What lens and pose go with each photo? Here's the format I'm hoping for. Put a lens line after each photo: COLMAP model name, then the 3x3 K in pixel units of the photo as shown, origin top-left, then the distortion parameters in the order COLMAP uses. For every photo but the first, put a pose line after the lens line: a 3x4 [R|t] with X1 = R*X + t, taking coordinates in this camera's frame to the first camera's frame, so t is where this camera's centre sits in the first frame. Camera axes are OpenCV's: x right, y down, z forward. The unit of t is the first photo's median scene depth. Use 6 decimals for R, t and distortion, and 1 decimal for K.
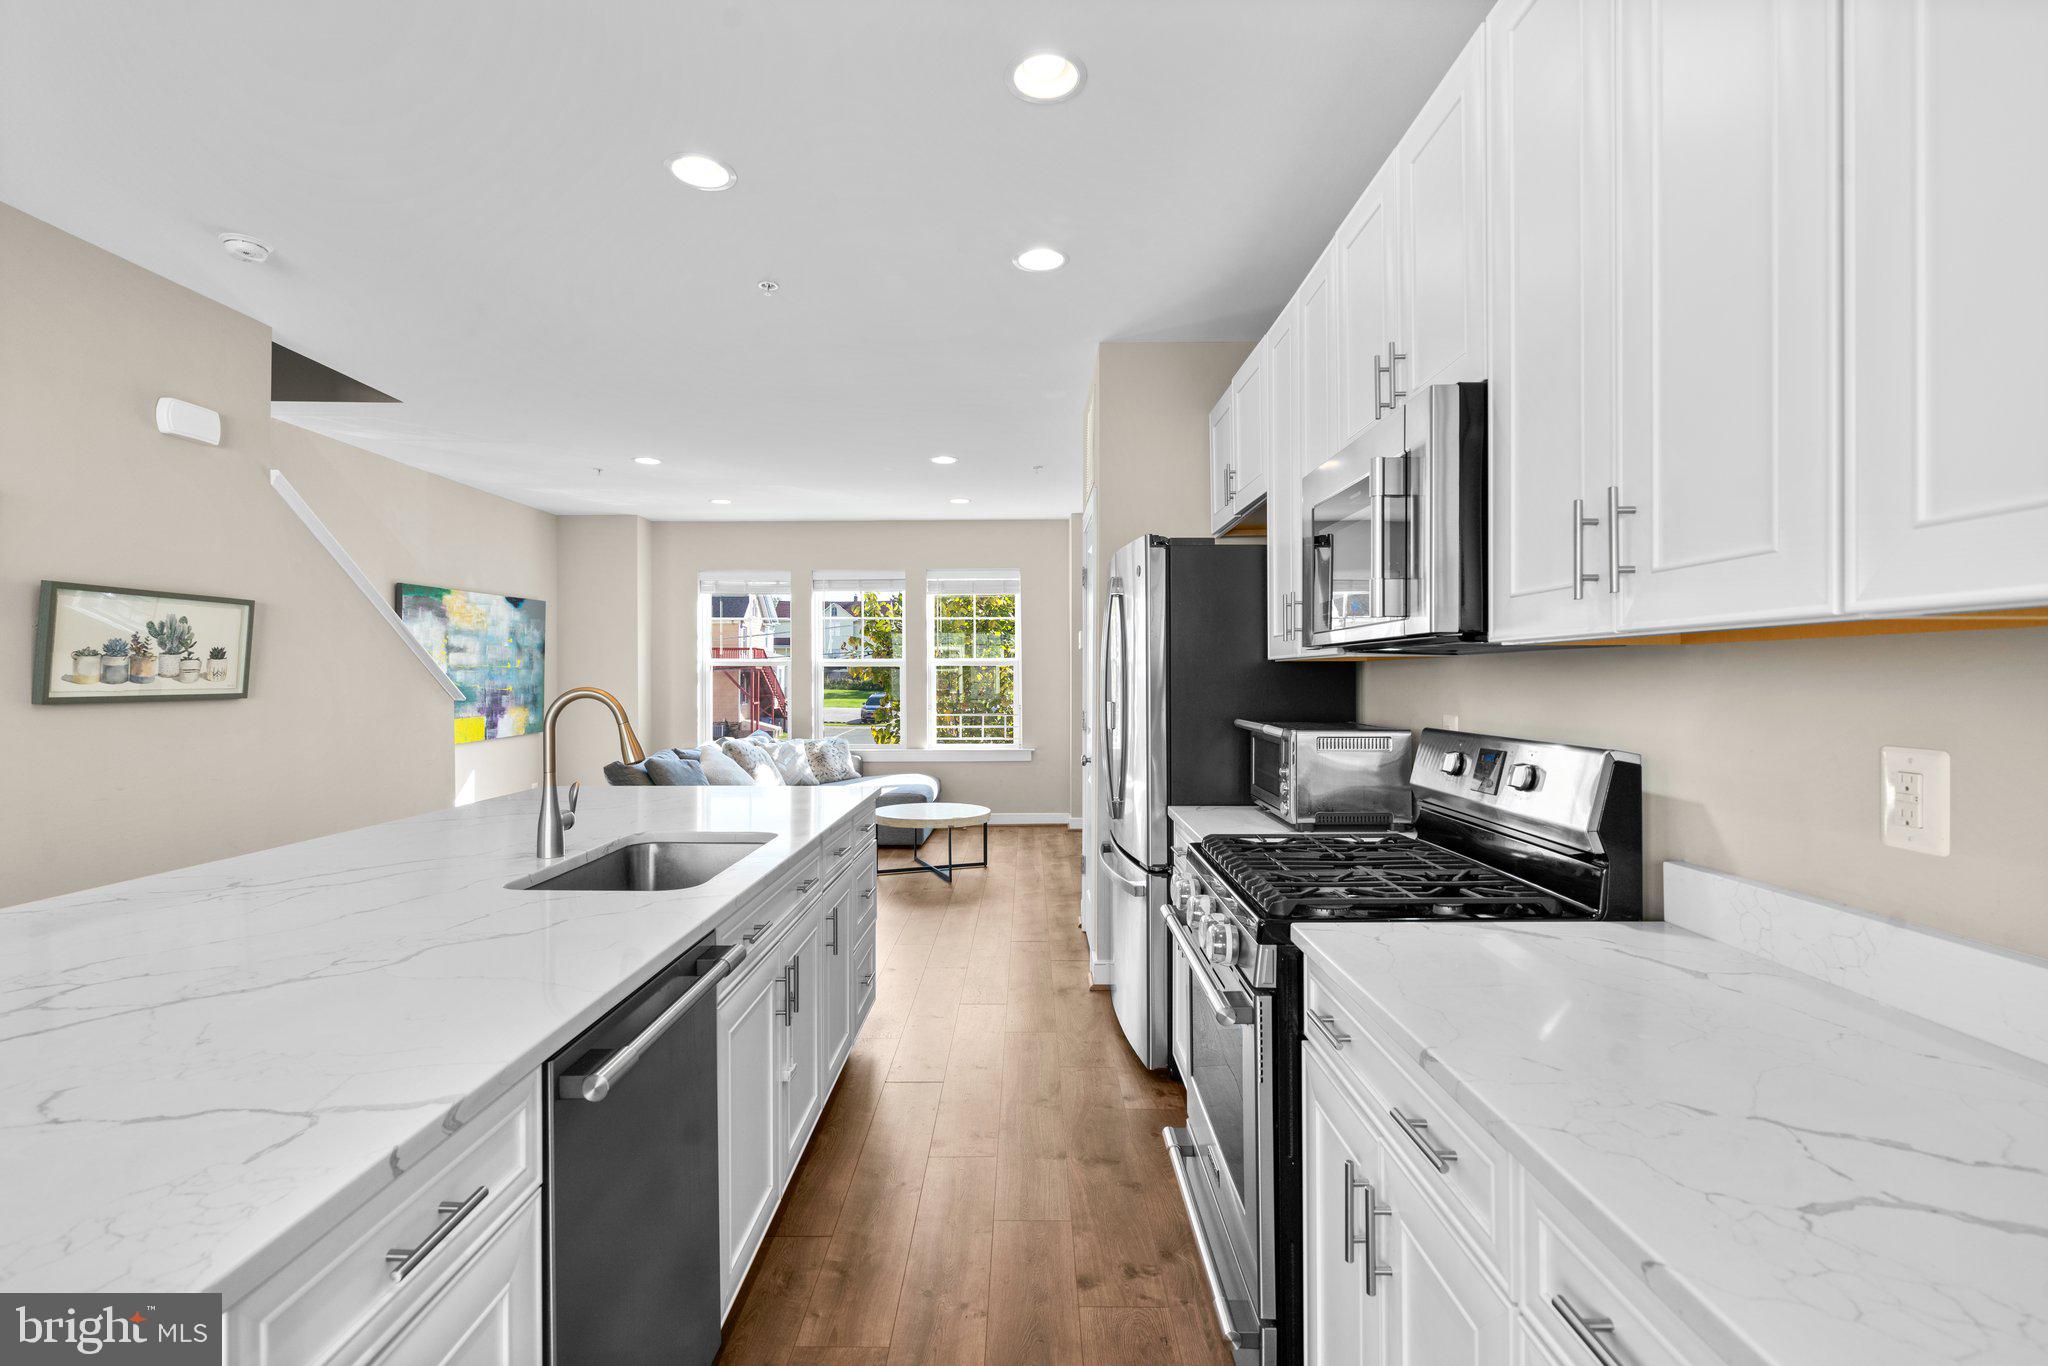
lens RADIAL K [[934.0, 0, 1024.0], [0, 934.0, 683.0], [0, 0, 1]] dist [0.001599, 0.001367]
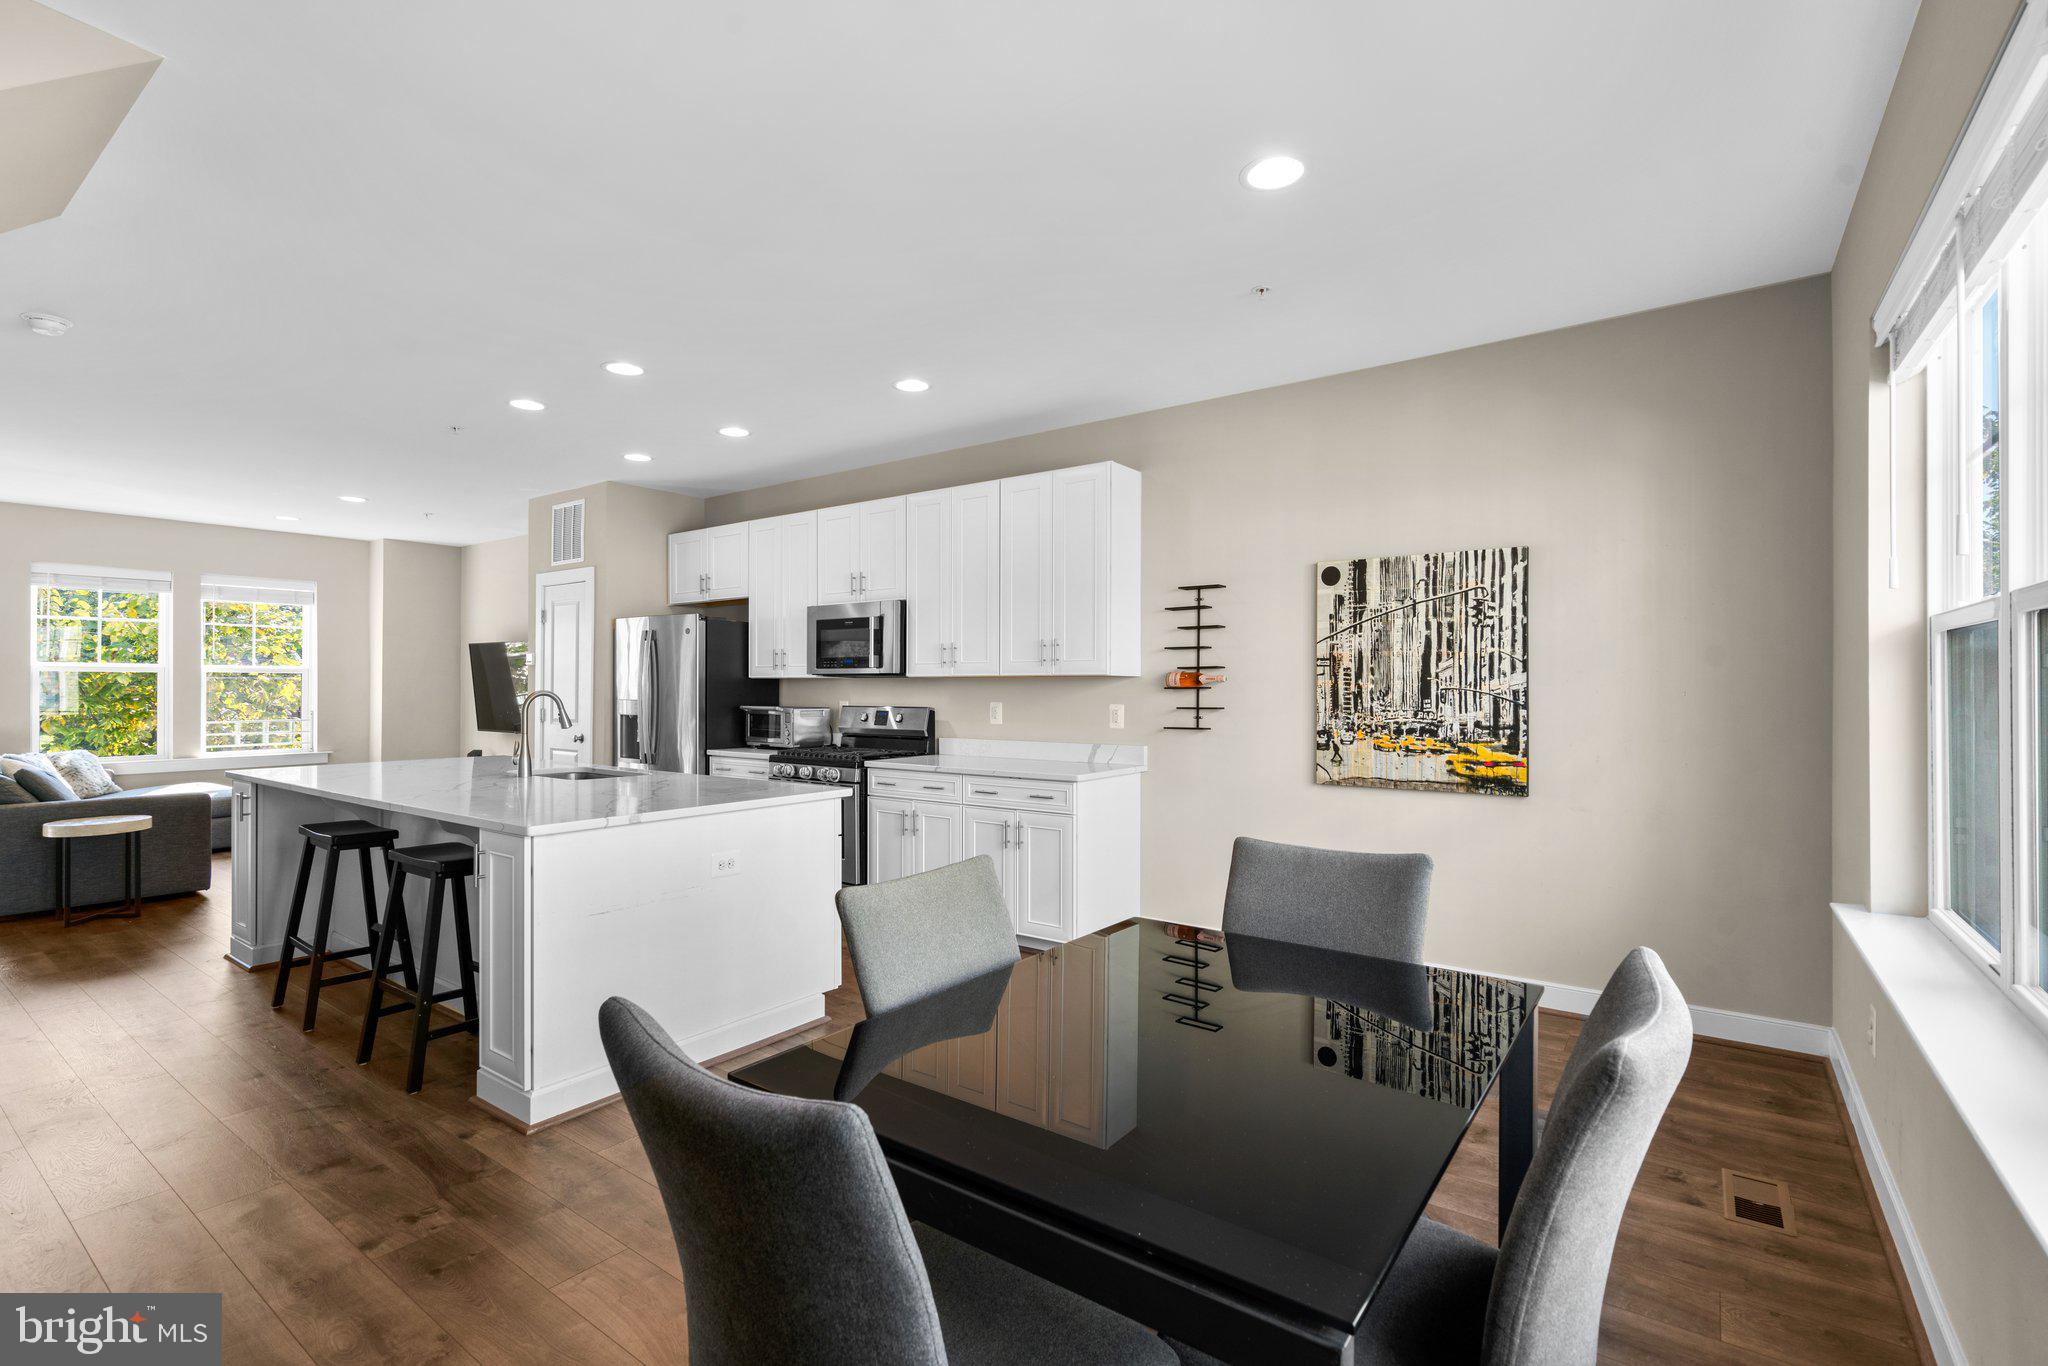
lens RADIAL K [[934.0, 0, 1024.0], [0, 934.0, 683.0], [0, 0, 1]] dist [0.001599, 0.001367]
pose [[0.587997, 0.009353, 0.808809, -0.440952], [-0.000245, 0.999935, -0.011386, 0.004652], [-0.808863, 0.006497, 0.587961, -0.299393]]
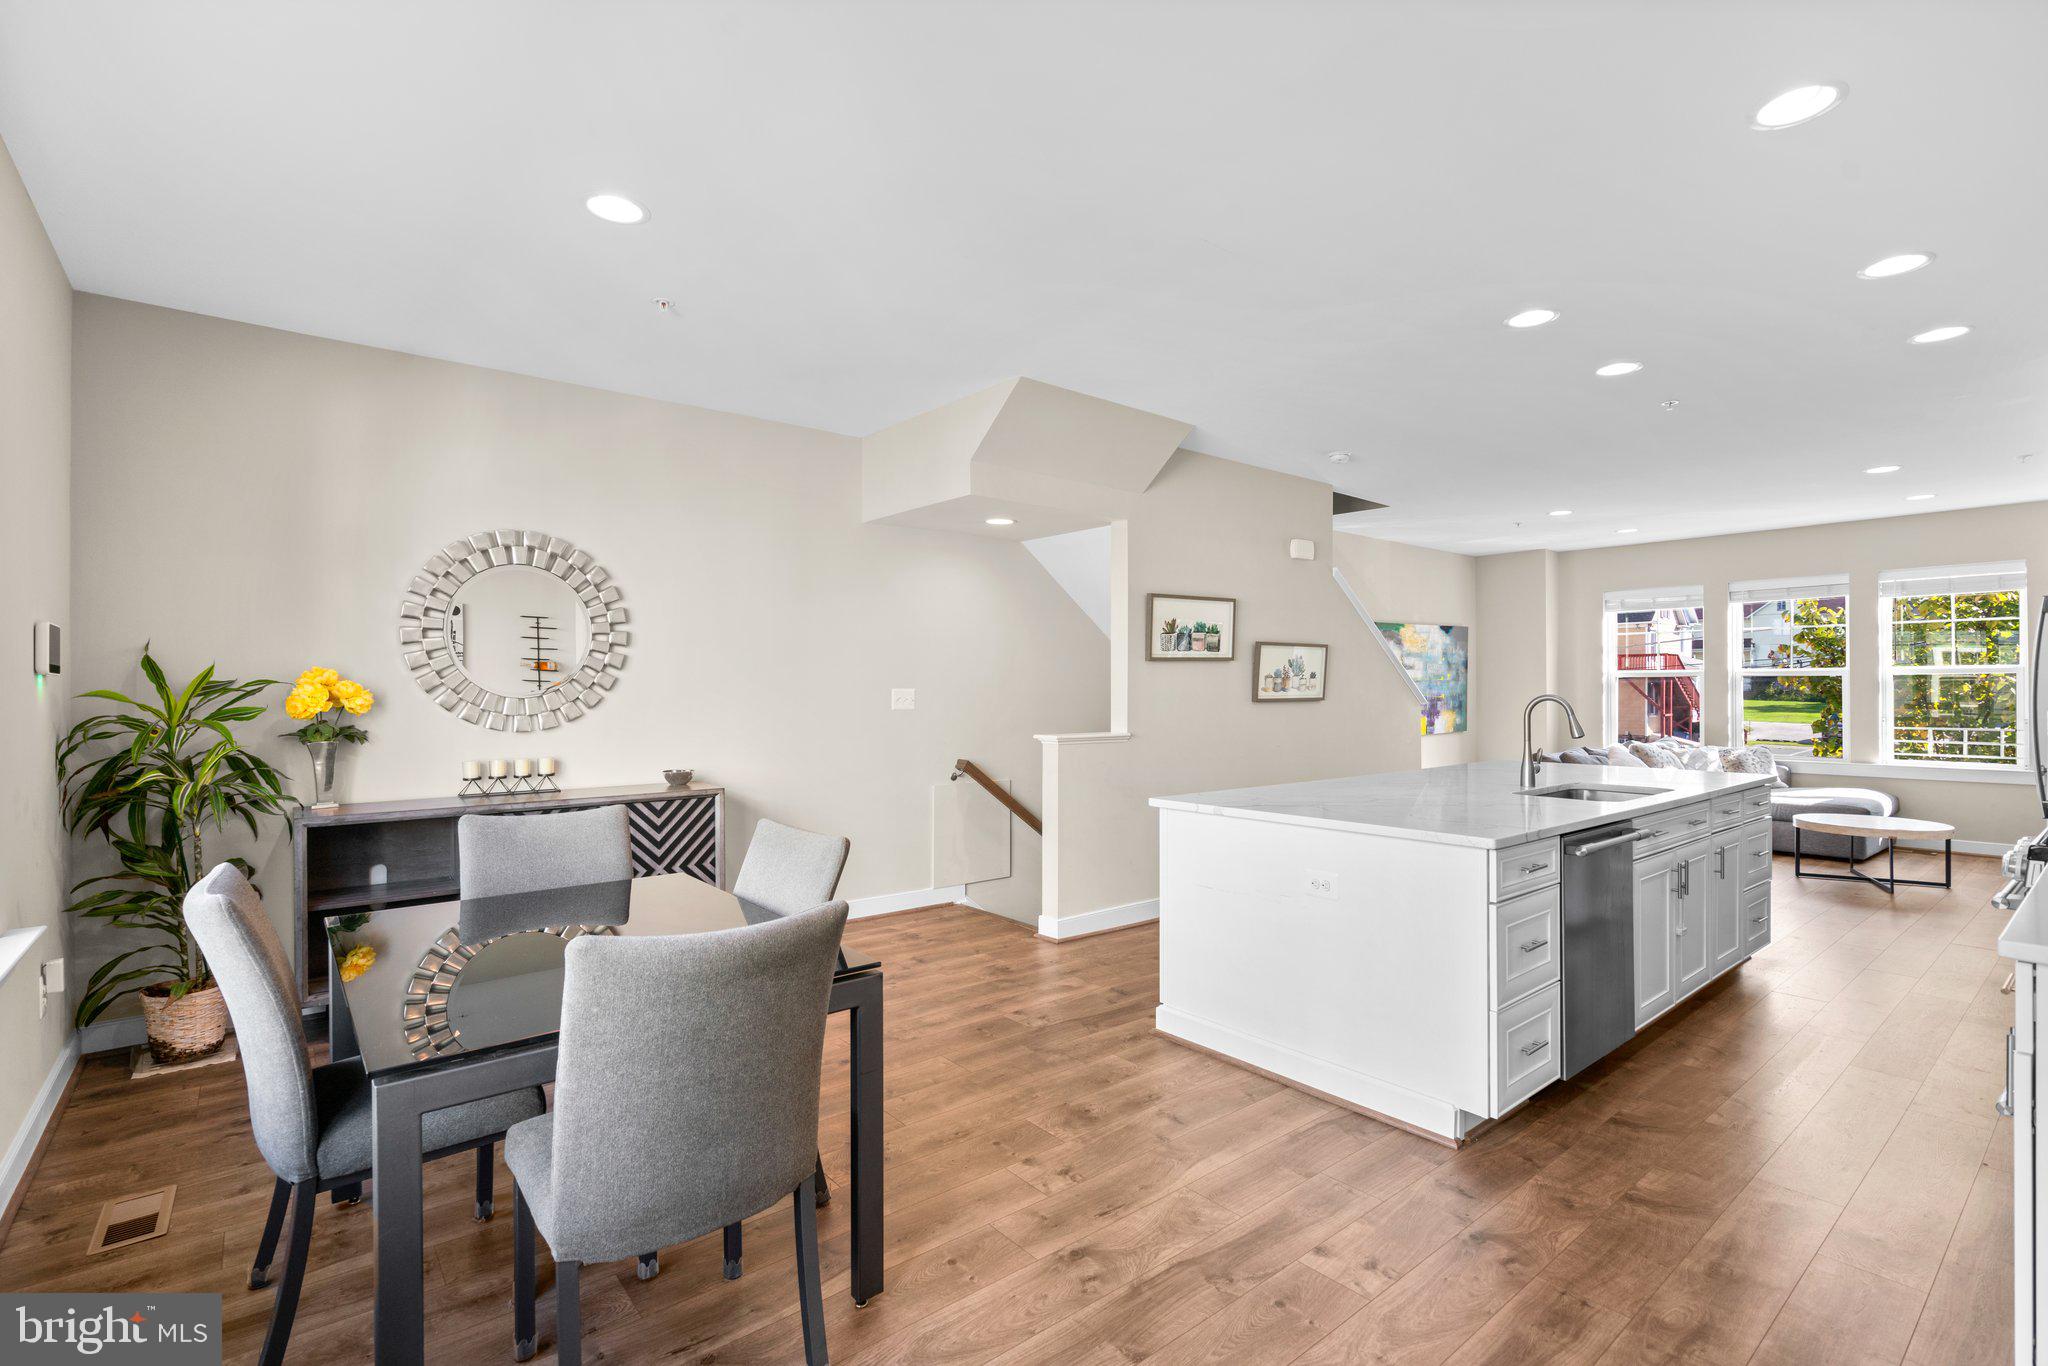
lens RADIAL K [[934.0, 0, 1024.0], [0, 934.0, 683.0], [0, 0, 1]] dist [0.001599, 0.001367]
pose [[0.634670, -0.004798, -0.772768, 0.087382], [-0.002597, 0.999962, -0.008341, -0.000076], [0.772779, 0.007301, 0.634634, -0.285577]]
